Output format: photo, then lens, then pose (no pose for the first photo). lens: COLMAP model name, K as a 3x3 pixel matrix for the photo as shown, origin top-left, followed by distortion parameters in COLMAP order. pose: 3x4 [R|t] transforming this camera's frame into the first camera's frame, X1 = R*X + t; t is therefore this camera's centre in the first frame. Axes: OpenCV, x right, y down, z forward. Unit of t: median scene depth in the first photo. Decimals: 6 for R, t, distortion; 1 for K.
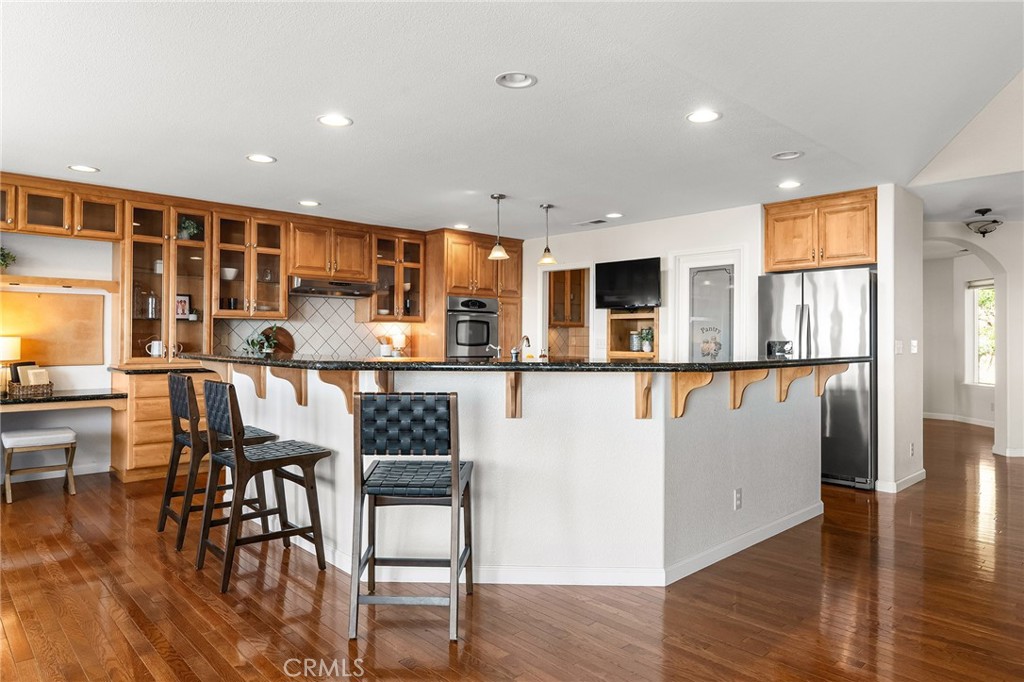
lens RADIAL K [[633.9, 0, 506.9], [0, 633.9, 337.6], [0, 0, 1]] dist [-0.000292, -0.001424]
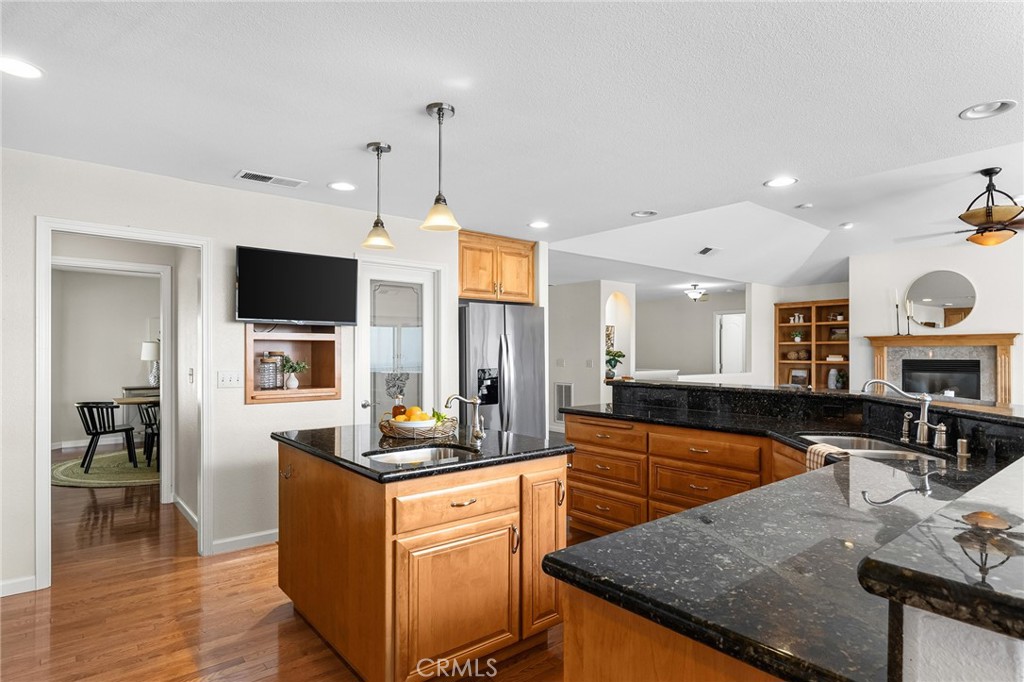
lens RADIAL K [[552.7, 0, 512.4], [0, 552.7, 347.9], [0, 0, 1]] dist [-0.001634, 0.000166]
pose [[0.053764, -0.001140, 0.998553, -0.418176], [-0.004272, 0.999990, 0.001372, -0.026713], [-0.998545, -0.004339, 0.053759, 0.830089]]
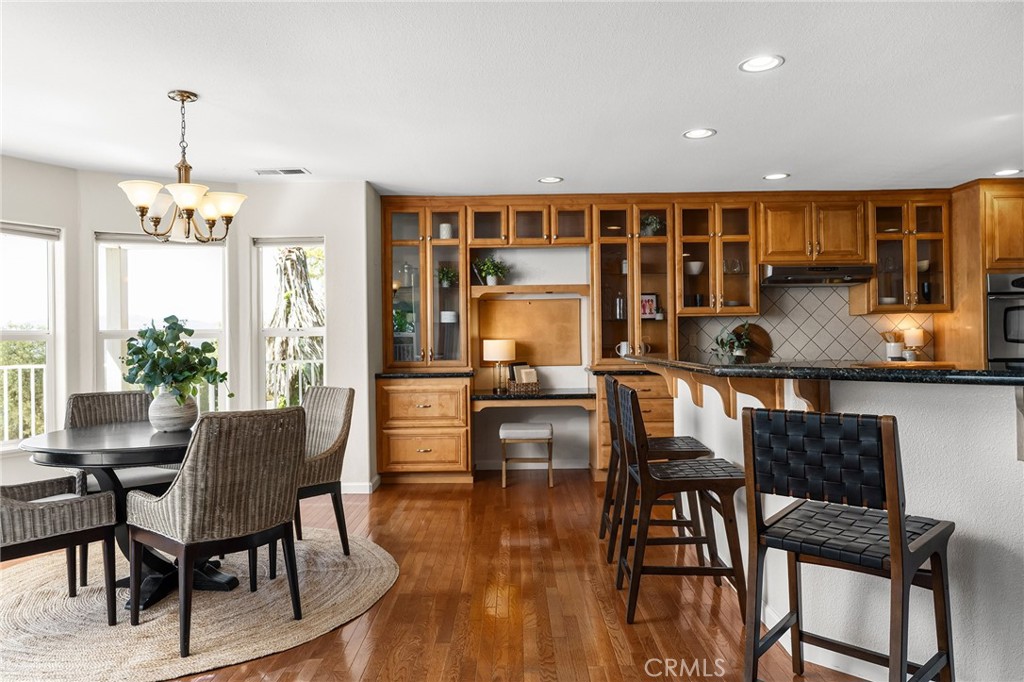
lens RADIAL K [[690.2, 0, 509.1], [0, 690.2, 330.3], [0, 0, 1]] dist [-0.002087, -0.004698]
pose [[0.730872, -0.023560, -0.682108, 0.047401], [0.017841, 0.999722, -0.015414, 0.000735], [0.682282, -0.000903, 0.731089, 0.083068]]
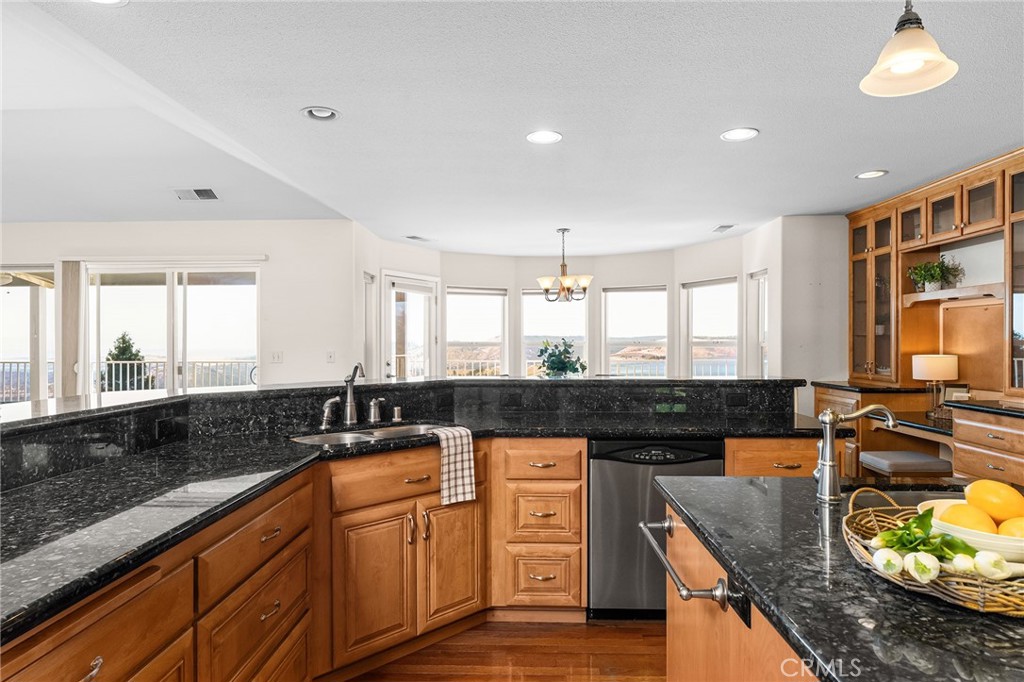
lens RADIAL K [[620.0, 0, 505.3], [0, 620.0, 343.2], [0, 0, 1]] dist [-0.004606, -0.000746]
pose [[-0.698097, 0.003542, -0.715994, 0.270406], [0.006778, 0.999976, -0.001661, -0.018351], [0.715971, -0.006013, -0.698104, 0.955565]]
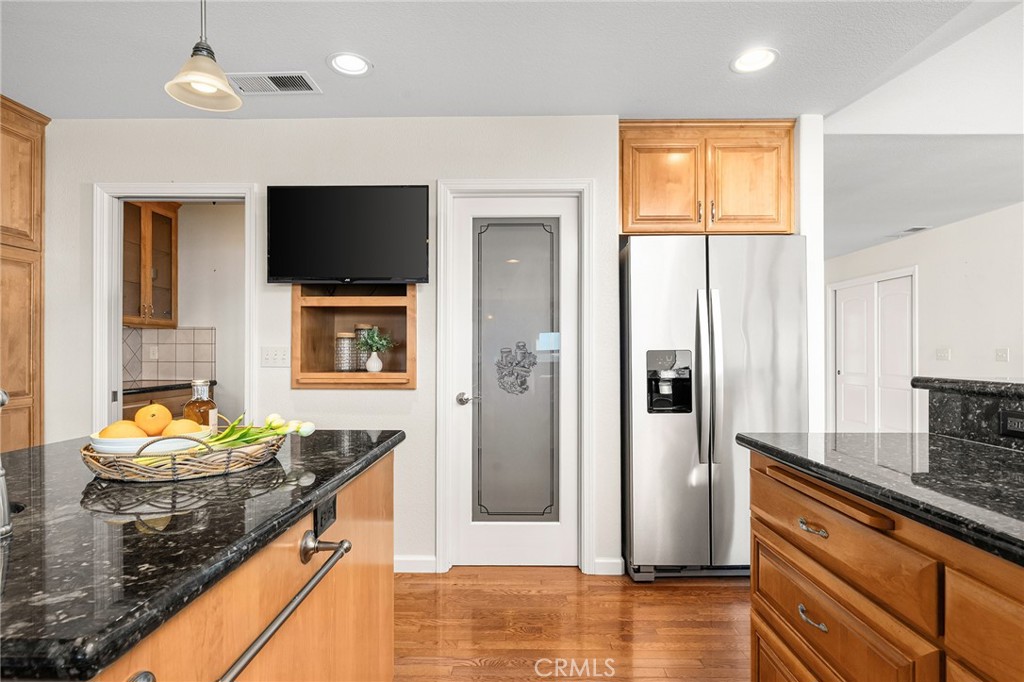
lens RADIAL K [[515.5, 0, 511.4], [0, 515.5, 350.0], [0, 0, 1]] dist [-0.006934, -0.001143]
pose [[0.689809, -0.003919, 0.723981, -0.011698], [0.001555, 0.999991, 0.003931, 0.003087], [-0.723990, -0.001586, 0.689809, 0.708068]]
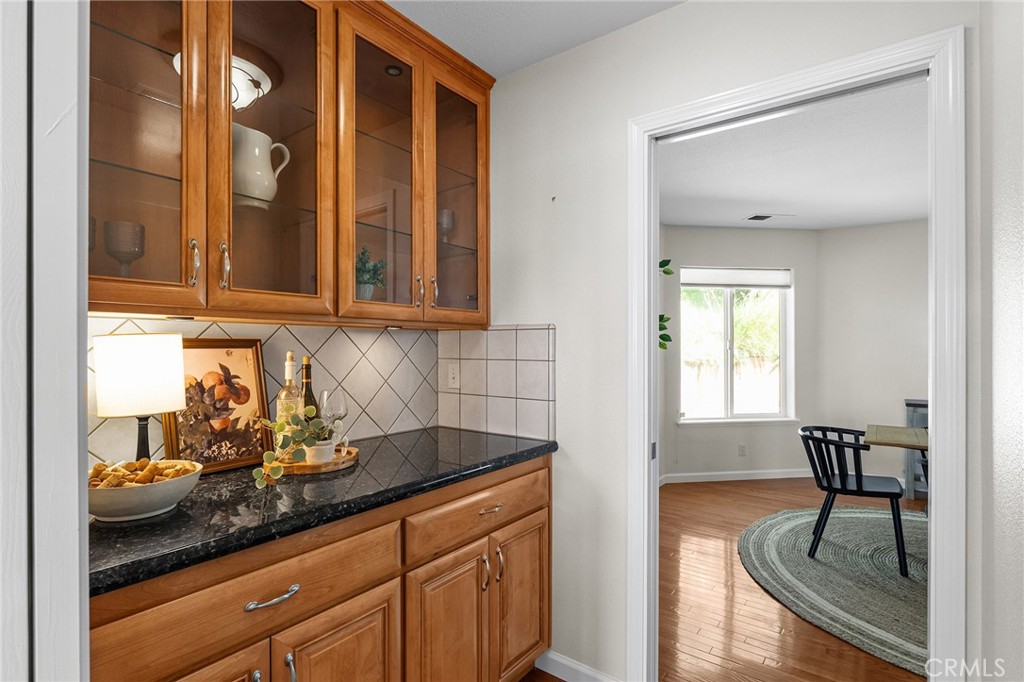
lens RADIAL K [[515.5, 0, 511.6], [0, 515.5, 345.8], [0, 0, 1]] dist [-0.006934, -0.001143]
pose [[0.982334, -0.004491, 0.187083, 0.136952], [0.003908, 0.999986, 0.003484, -0.014621], [-0.187096, -0.002691, 0.982338, 1.193236]]
